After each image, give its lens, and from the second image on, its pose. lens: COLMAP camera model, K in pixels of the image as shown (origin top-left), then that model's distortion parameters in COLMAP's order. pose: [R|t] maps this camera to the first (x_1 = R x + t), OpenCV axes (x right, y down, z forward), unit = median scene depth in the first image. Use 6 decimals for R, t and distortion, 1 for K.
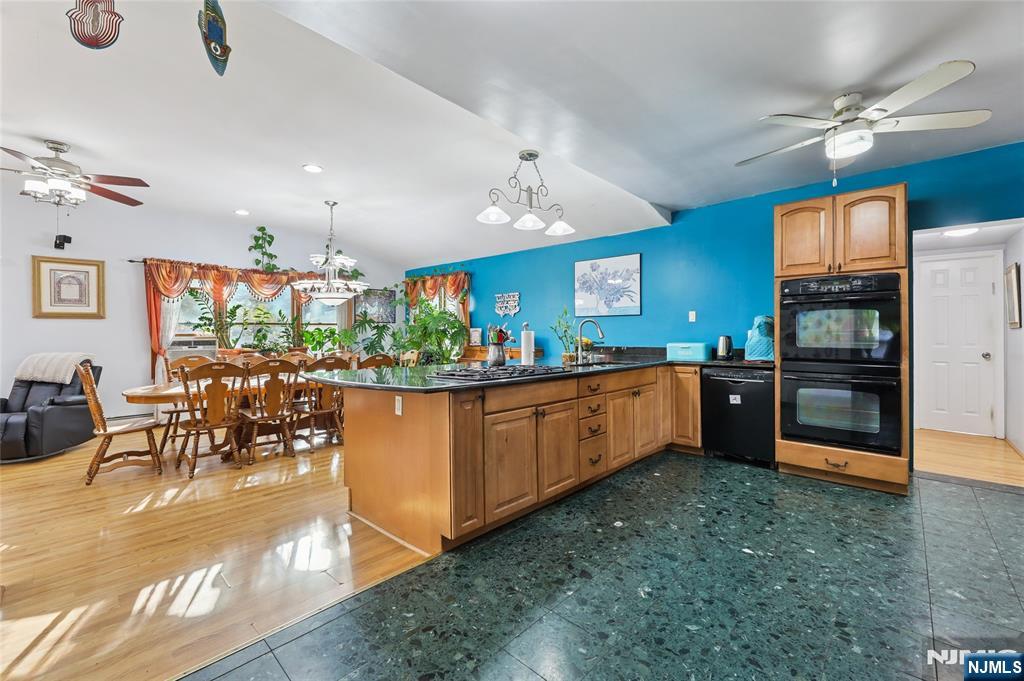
lens RADIAL K [[425.2, 0, 513.0], [0, 425.2, 333.9], [0, 0, 1]] dist [-0.001618, -0.000396]
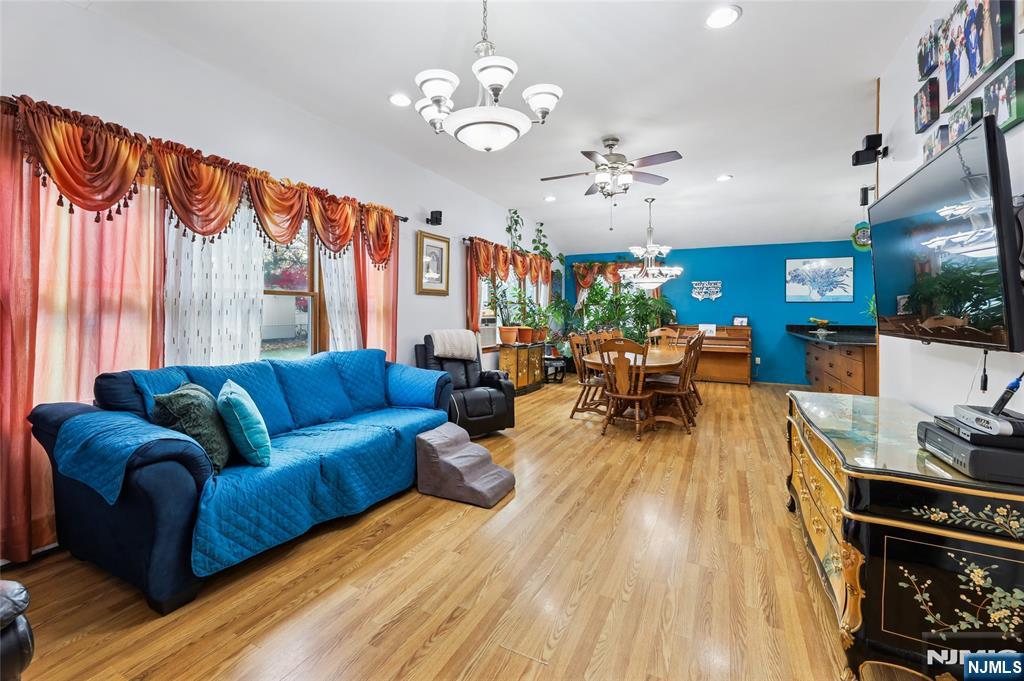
lens RADIAL K [[430.5, 0, 510.1], [0, 430.5, 316.3], [0, 0, 1]] dist [-0.000986, -0.000151]
pose [[0.957763, 0.008215, 0.287441, -1.833089], [-0.009717, 0.999946, 0.003799, 0.010224], [-0.287394, -0.006432, 0.957791, -0.010394]]
